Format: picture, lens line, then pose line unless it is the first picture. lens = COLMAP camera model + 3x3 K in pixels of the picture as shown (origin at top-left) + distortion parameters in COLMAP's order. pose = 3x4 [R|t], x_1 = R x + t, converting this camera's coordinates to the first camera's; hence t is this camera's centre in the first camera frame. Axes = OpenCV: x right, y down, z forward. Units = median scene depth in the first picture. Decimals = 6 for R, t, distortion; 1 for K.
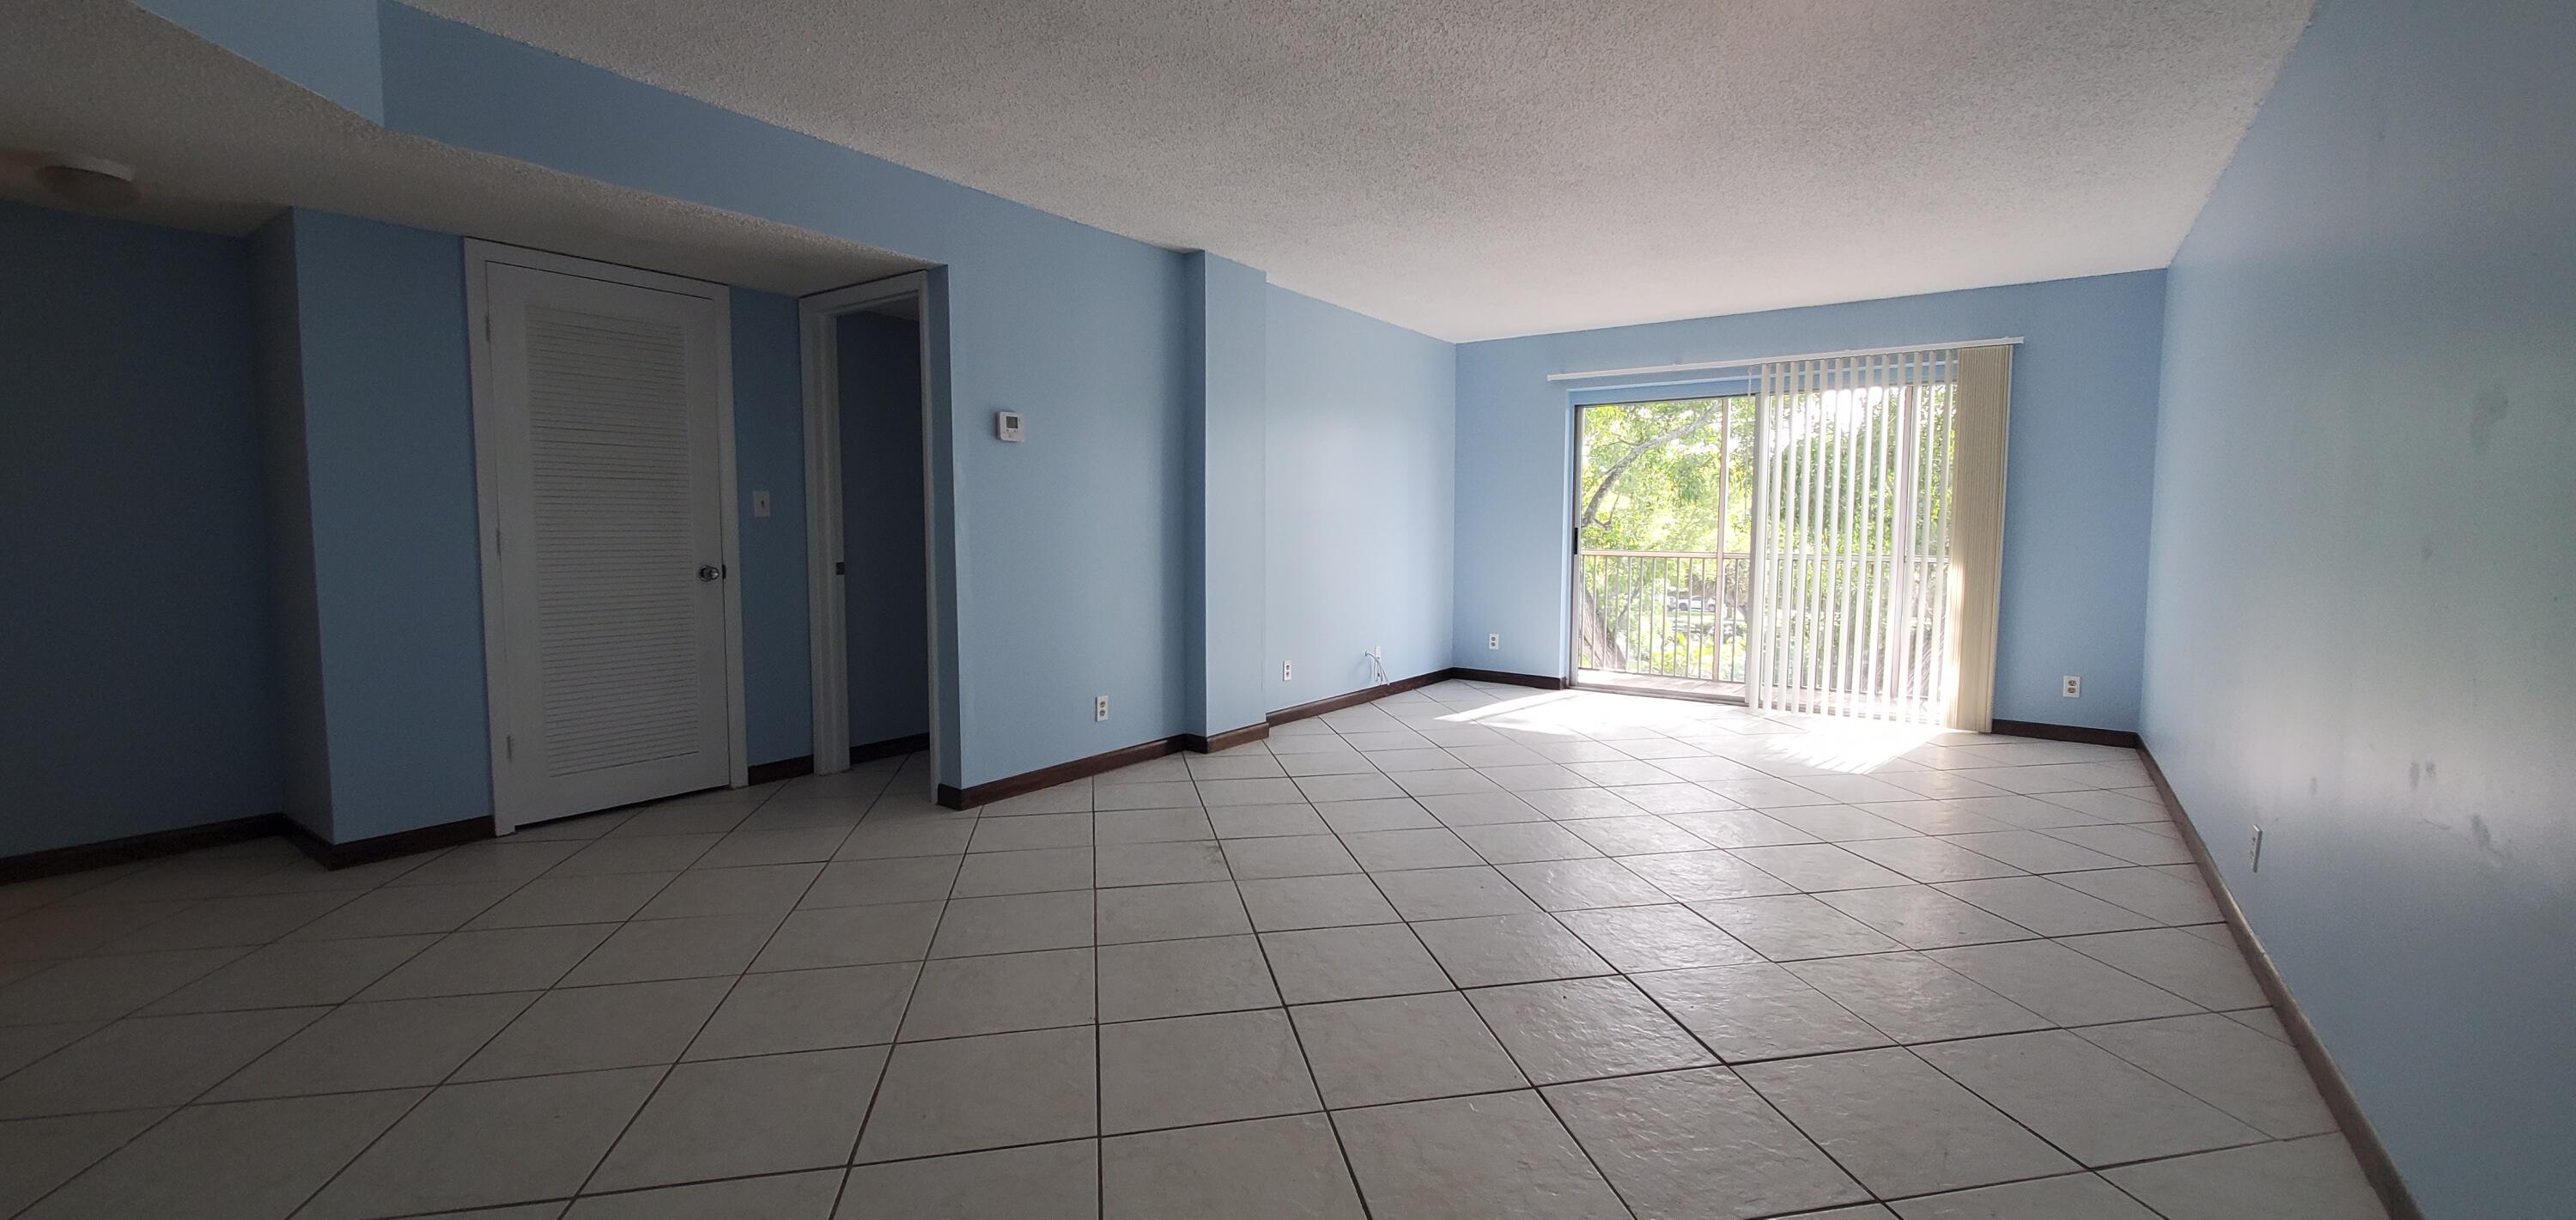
lens RADIAL K [[1030.4, 0, 1294.5], [0, 1030.4, 596.7], [0, 0, 1]] dist [0.001779, -0.000170]
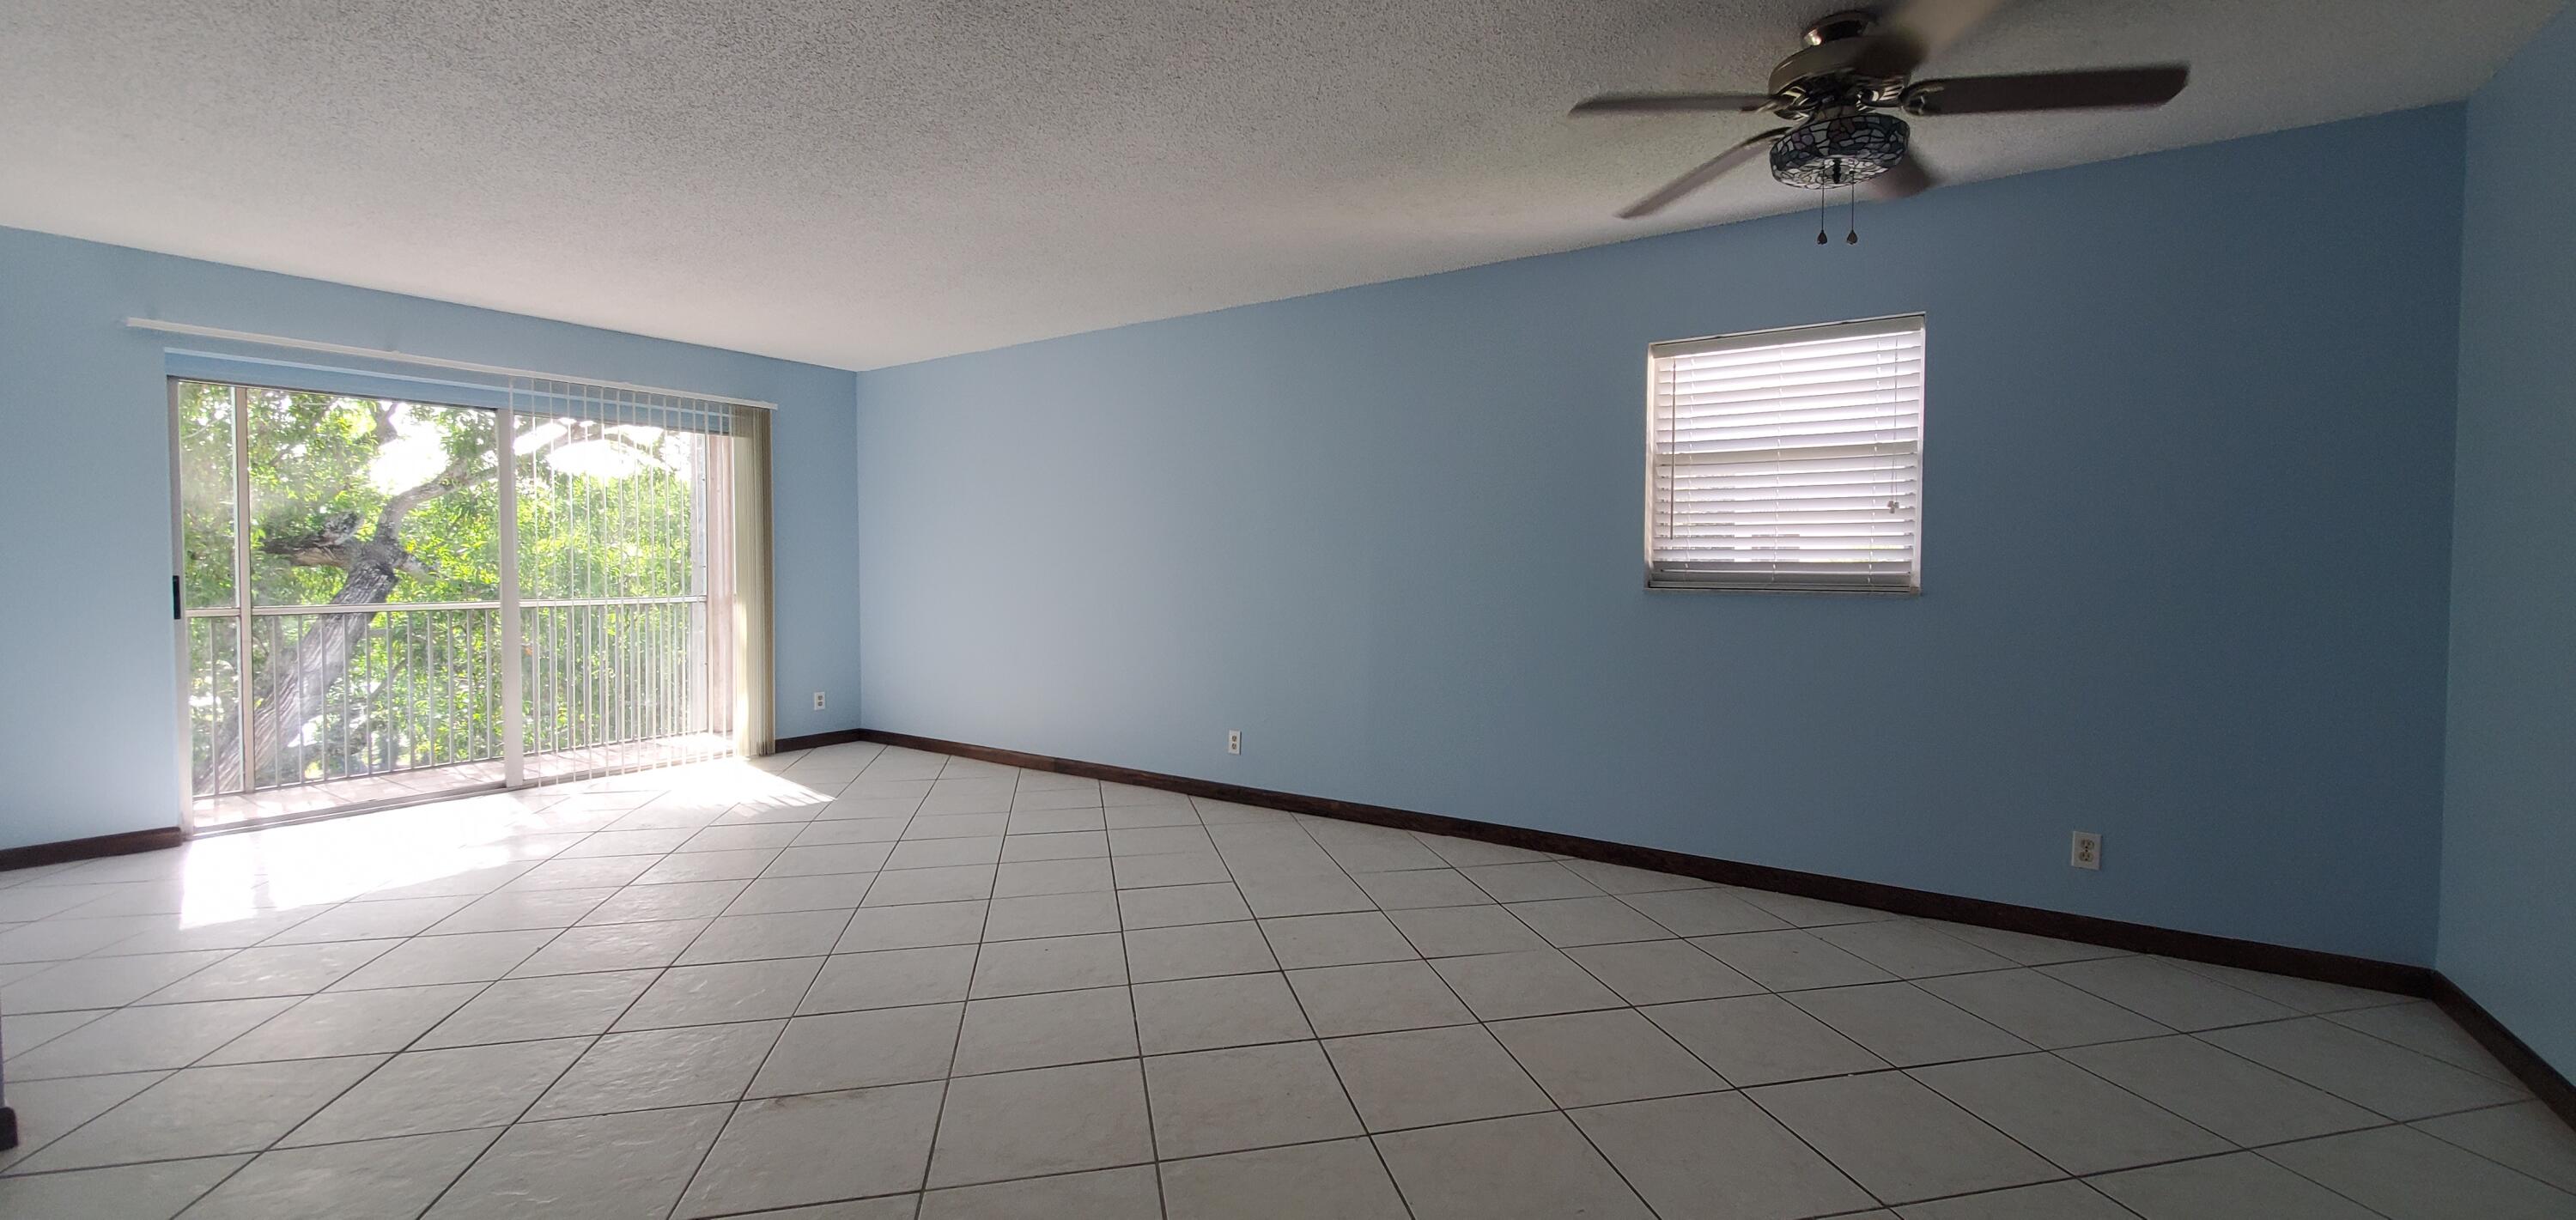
lens RADIAL K [[1030.4, 0, 1294.5], [0, 1030.4, 596.7], [0, 0, 1]] dist [0.001779, -0.000170]
pose [[-0.024225, -0.032653, 0.999173, -0.426205], [0.071538, 0.996848, 0.034312, -0.033663], [-0.997144, 0.072310, -0.021813, 0.425971]]
